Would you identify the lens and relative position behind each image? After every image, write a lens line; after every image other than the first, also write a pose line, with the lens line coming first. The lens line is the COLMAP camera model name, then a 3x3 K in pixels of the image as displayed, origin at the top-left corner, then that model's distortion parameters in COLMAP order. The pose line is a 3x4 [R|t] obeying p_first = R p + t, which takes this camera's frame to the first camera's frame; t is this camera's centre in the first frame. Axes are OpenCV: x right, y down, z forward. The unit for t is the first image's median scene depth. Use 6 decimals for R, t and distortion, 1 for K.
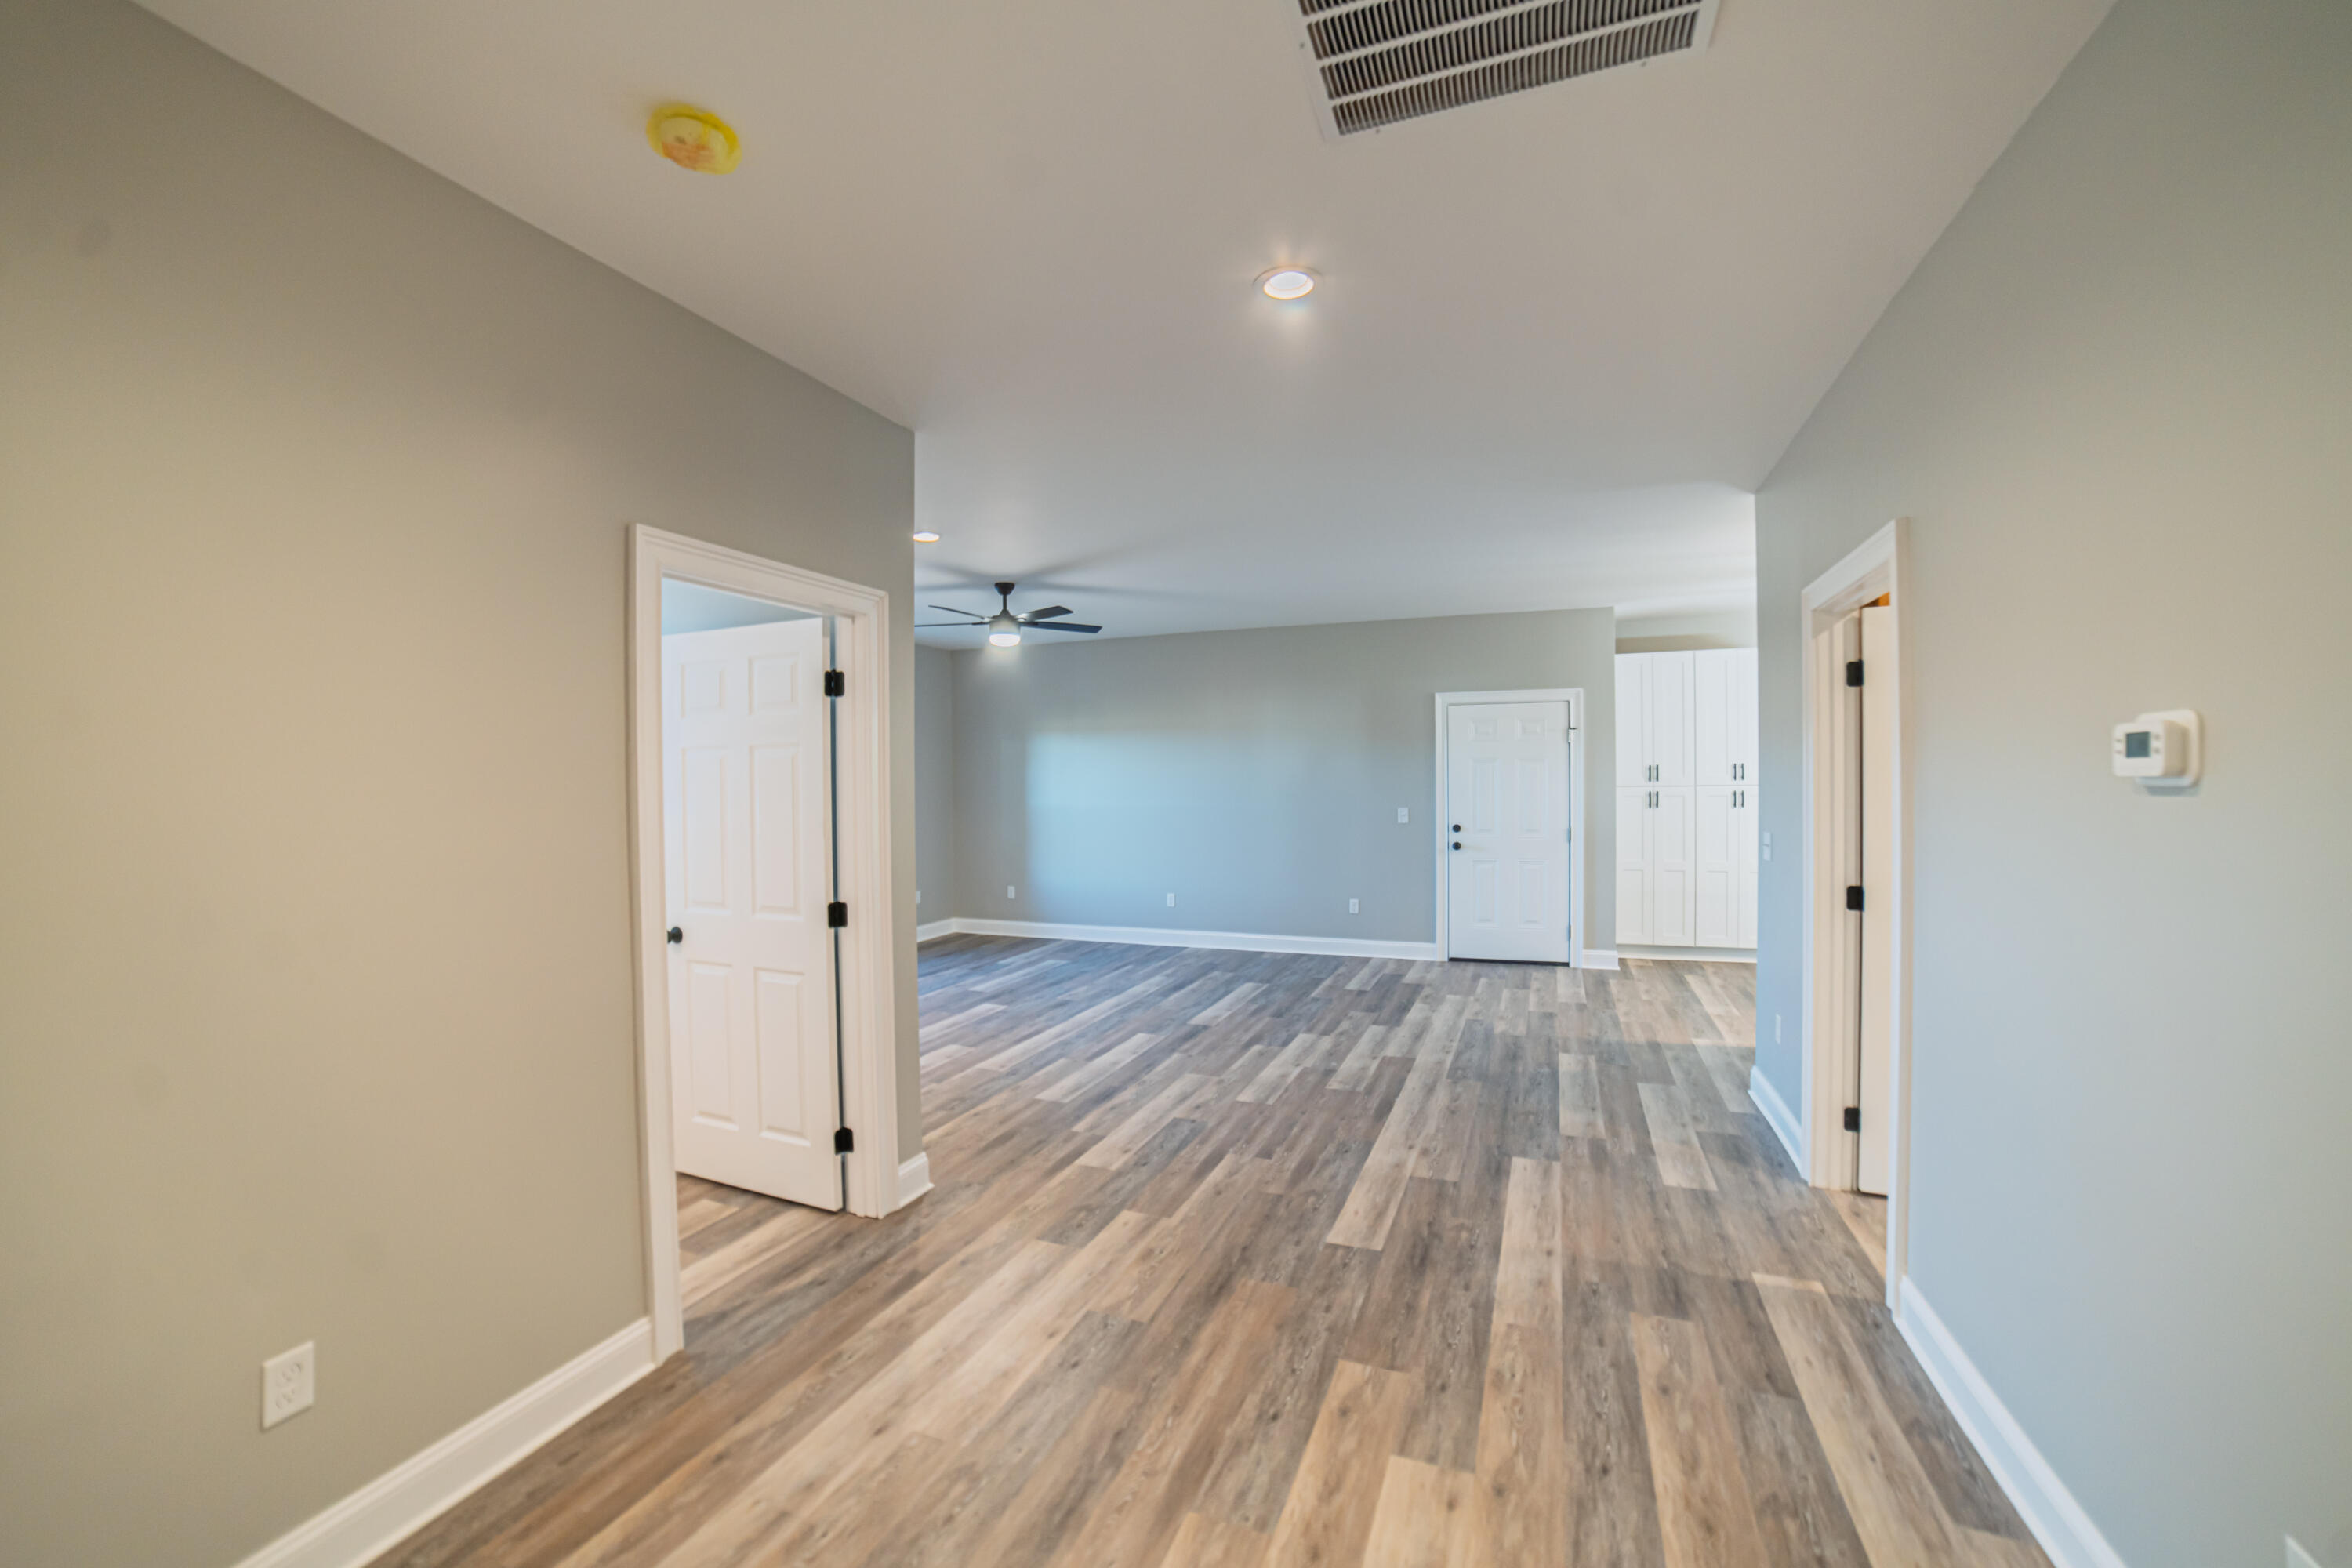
lens RADIAL K [[945.4, 0, 1159.7], [0, 945.4, 784.0], [0, 0, 1]] dist [-0.098583, 0.041585]
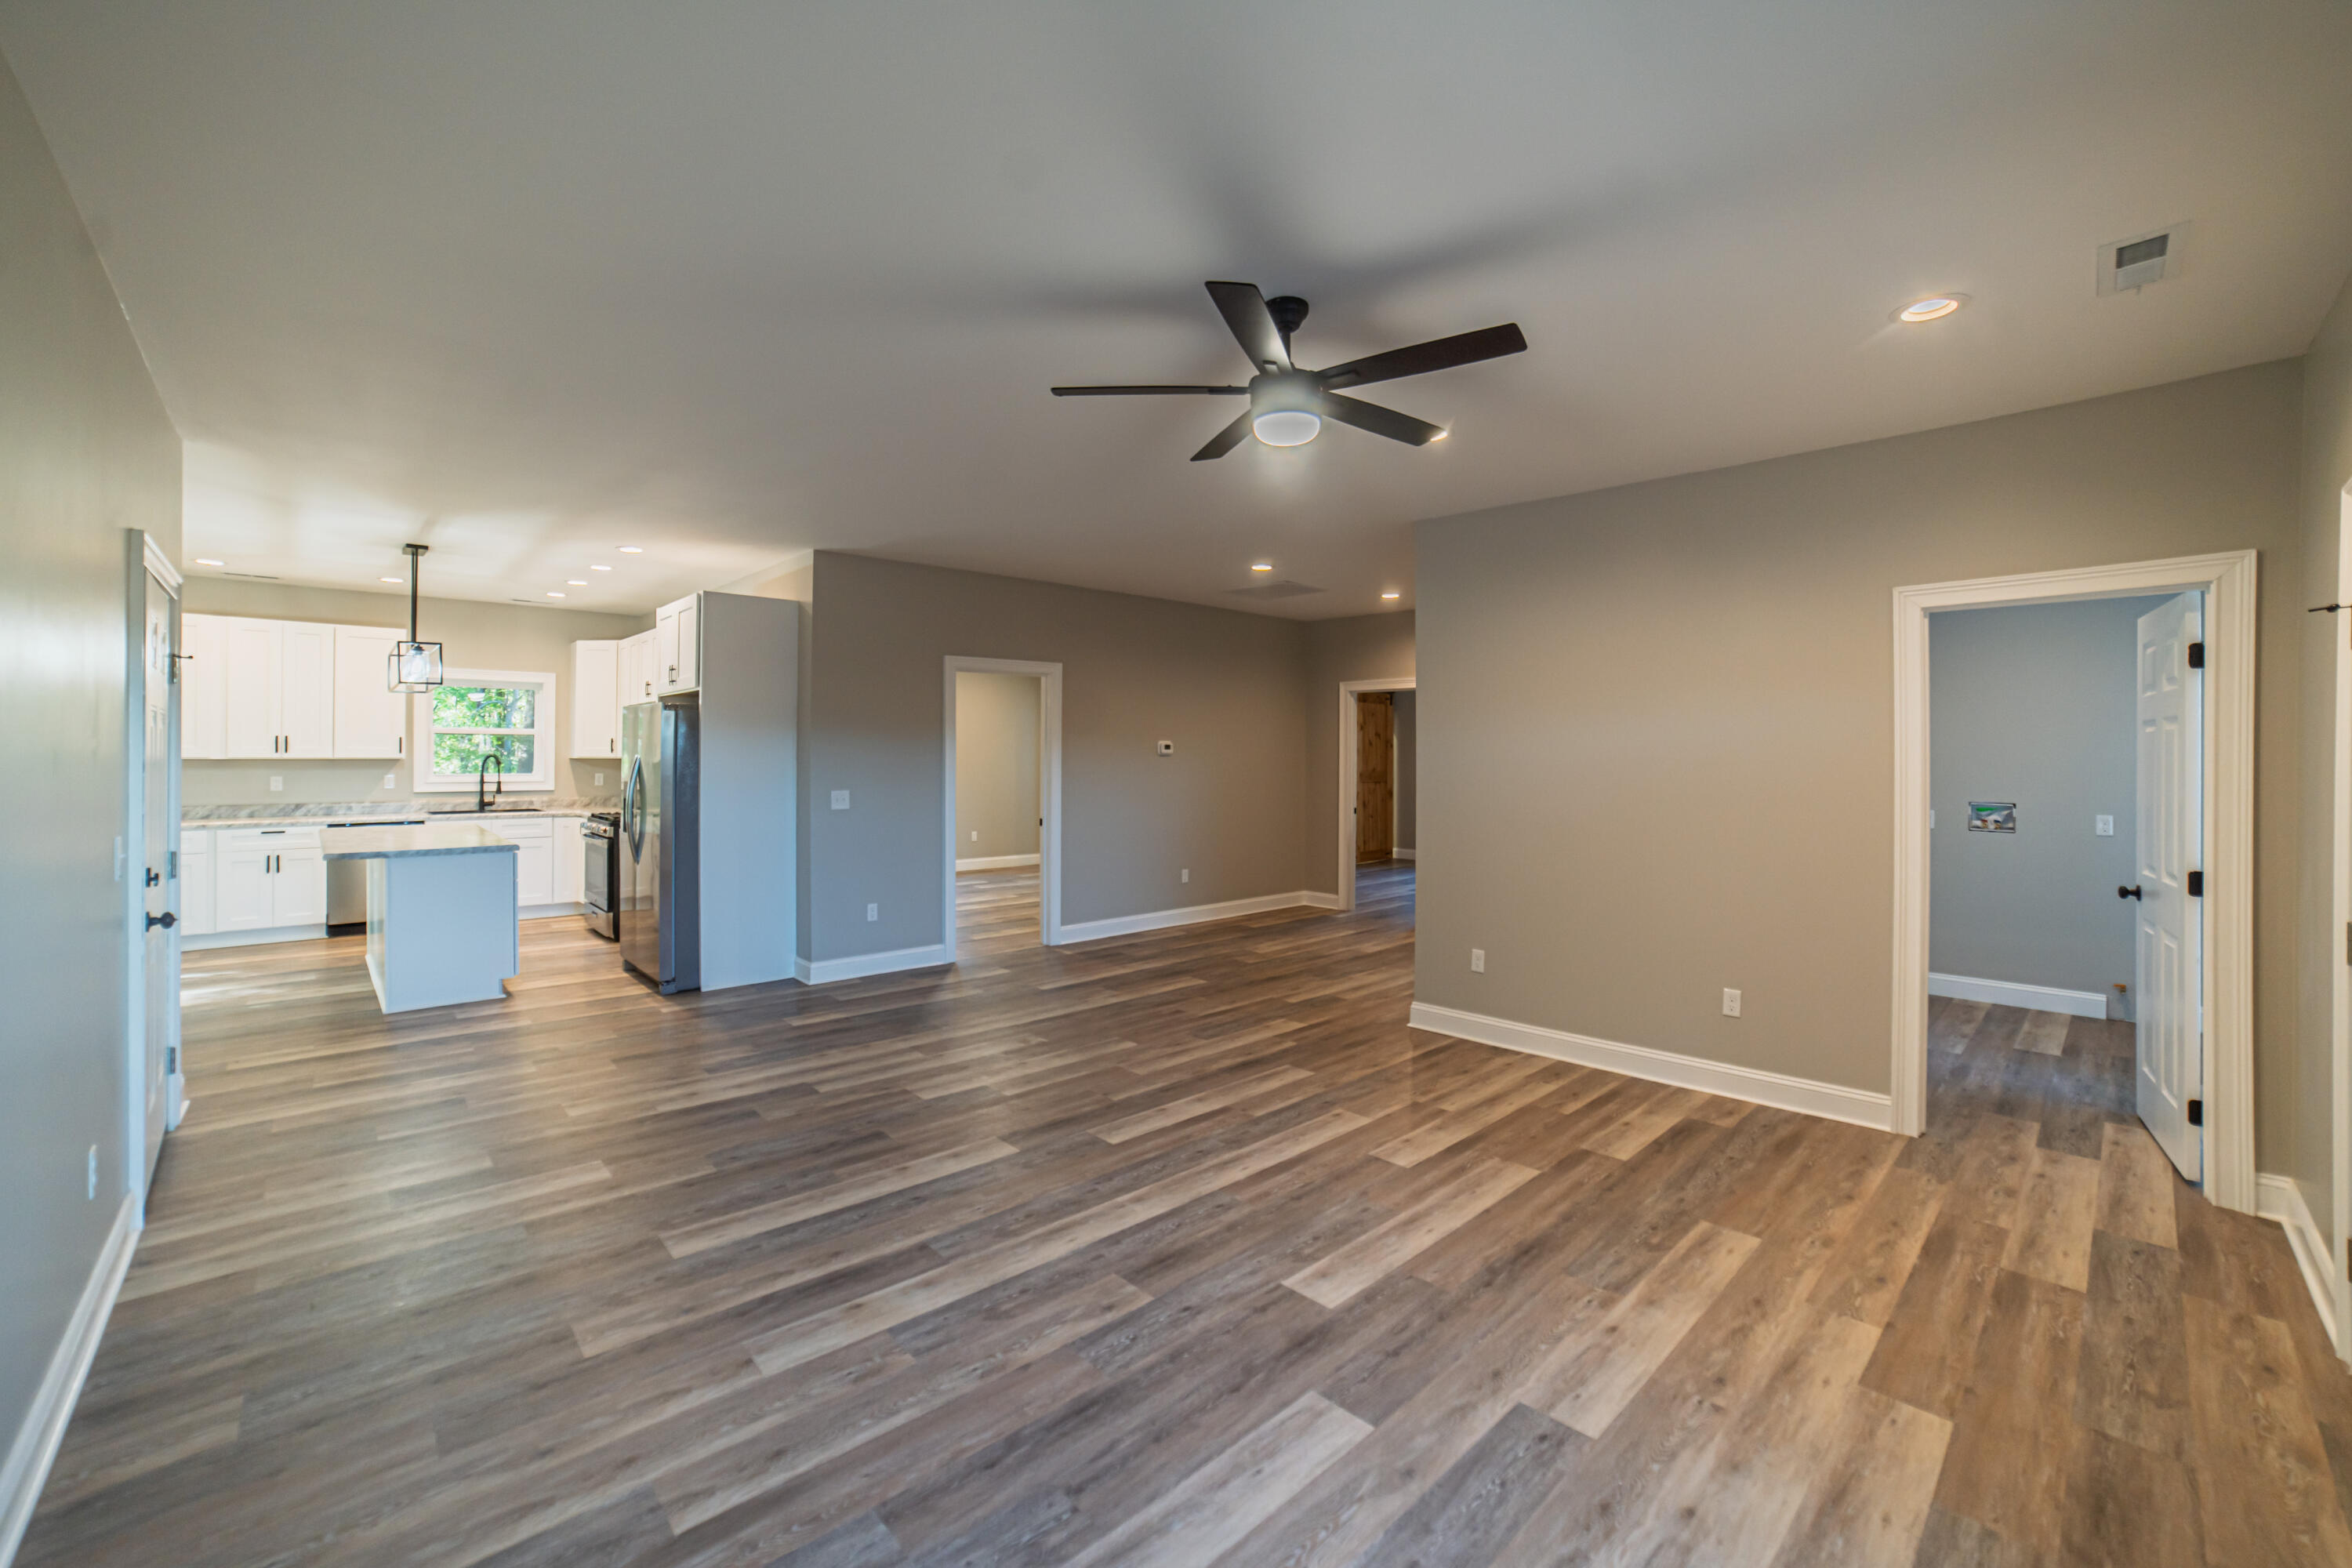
lens RADIAL K [[957.2, 0, 1172.5], [0, 957.2, 757.3], [0, 0, 1]] dist [-0.091027, 0.035685]
pose [[-0.912148, 0.005016, 0.409830, -0.429594], [0.008100, 0.999950, 0.005789, -0.005374], [-0.409780, 0.008600, -0.912144, 2.073536]]
